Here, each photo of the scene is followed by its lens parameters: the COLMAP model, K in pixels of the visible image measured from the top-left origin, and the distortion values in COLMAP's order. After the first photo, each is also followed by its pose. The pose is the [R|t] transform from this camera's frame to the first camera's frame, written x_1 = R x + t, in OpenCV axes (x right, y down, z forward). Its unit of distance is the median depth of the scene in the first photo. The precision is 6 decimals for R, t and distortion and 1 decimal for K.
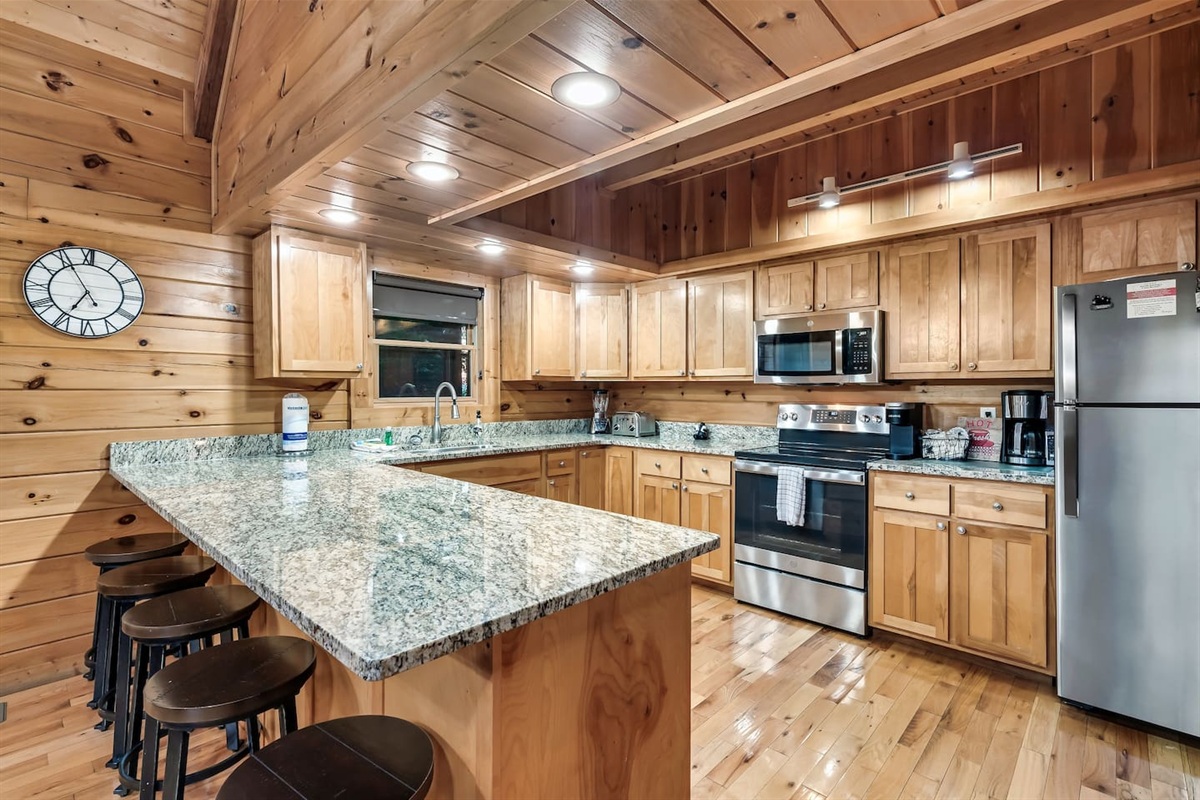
lens RADIAL K [[551.0, 0, 605.9], [0, 551.0, 399.2], [0, 0, 1]] dist [0.001837, 0.001197]
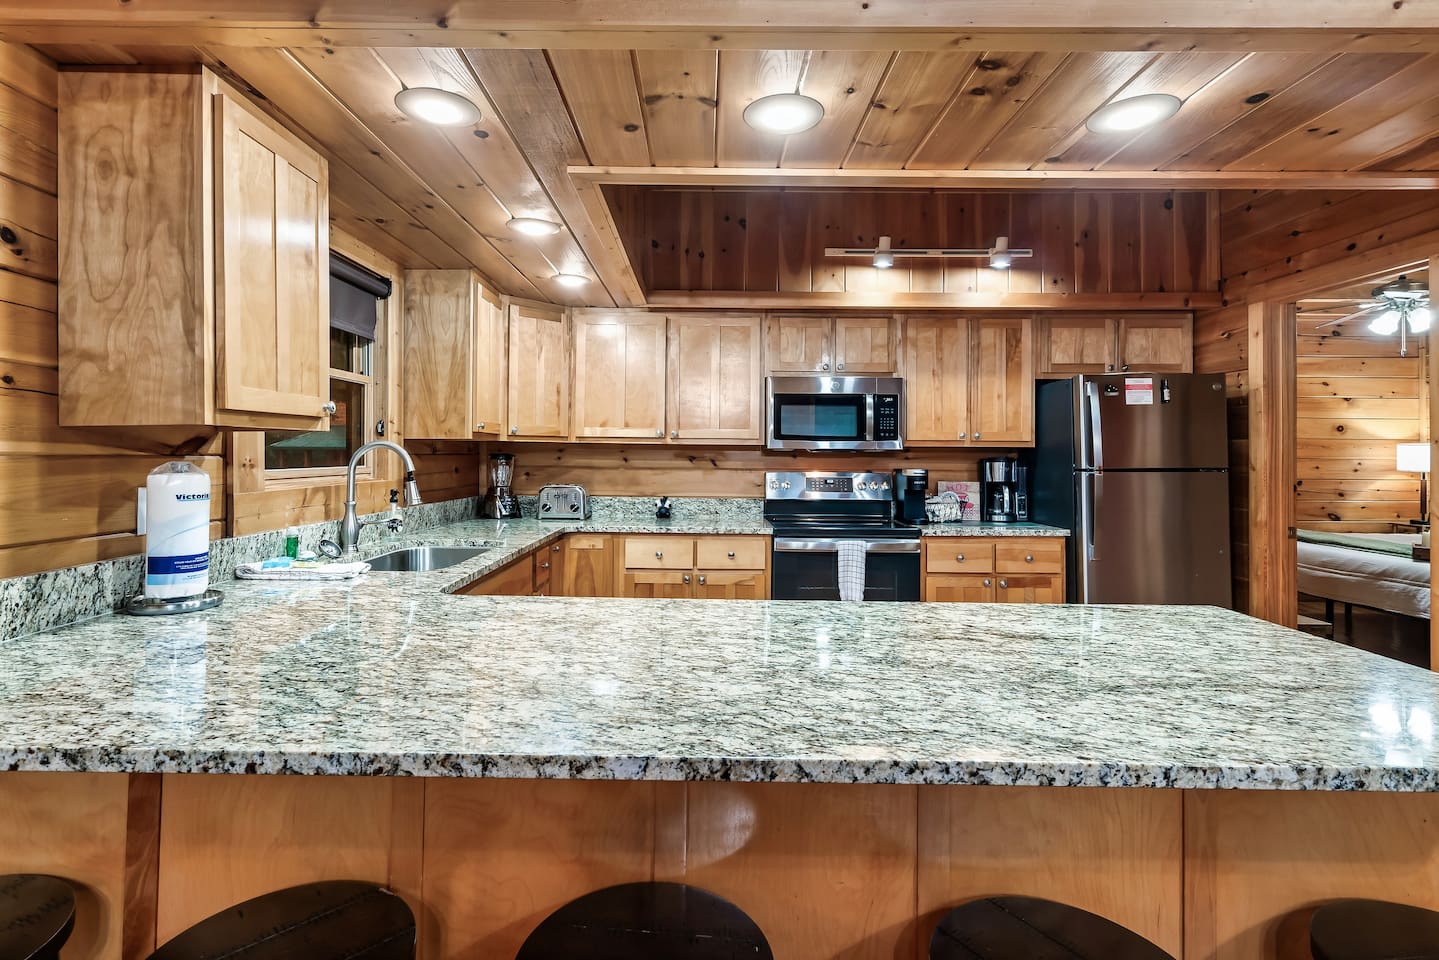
lens RADIAL K [[660.7, 0, 768.2], [0, 660.7, 454.4], [0, 0, 1]] dist [0.001837, 0.001197]
pose [[0.741546, 0.004977, 0.670883, -0.495598], [0.004578, 0.999912, -0.012478, -0.007428], [-0.670886, 0.012324, 0.741458, 0.268817]]
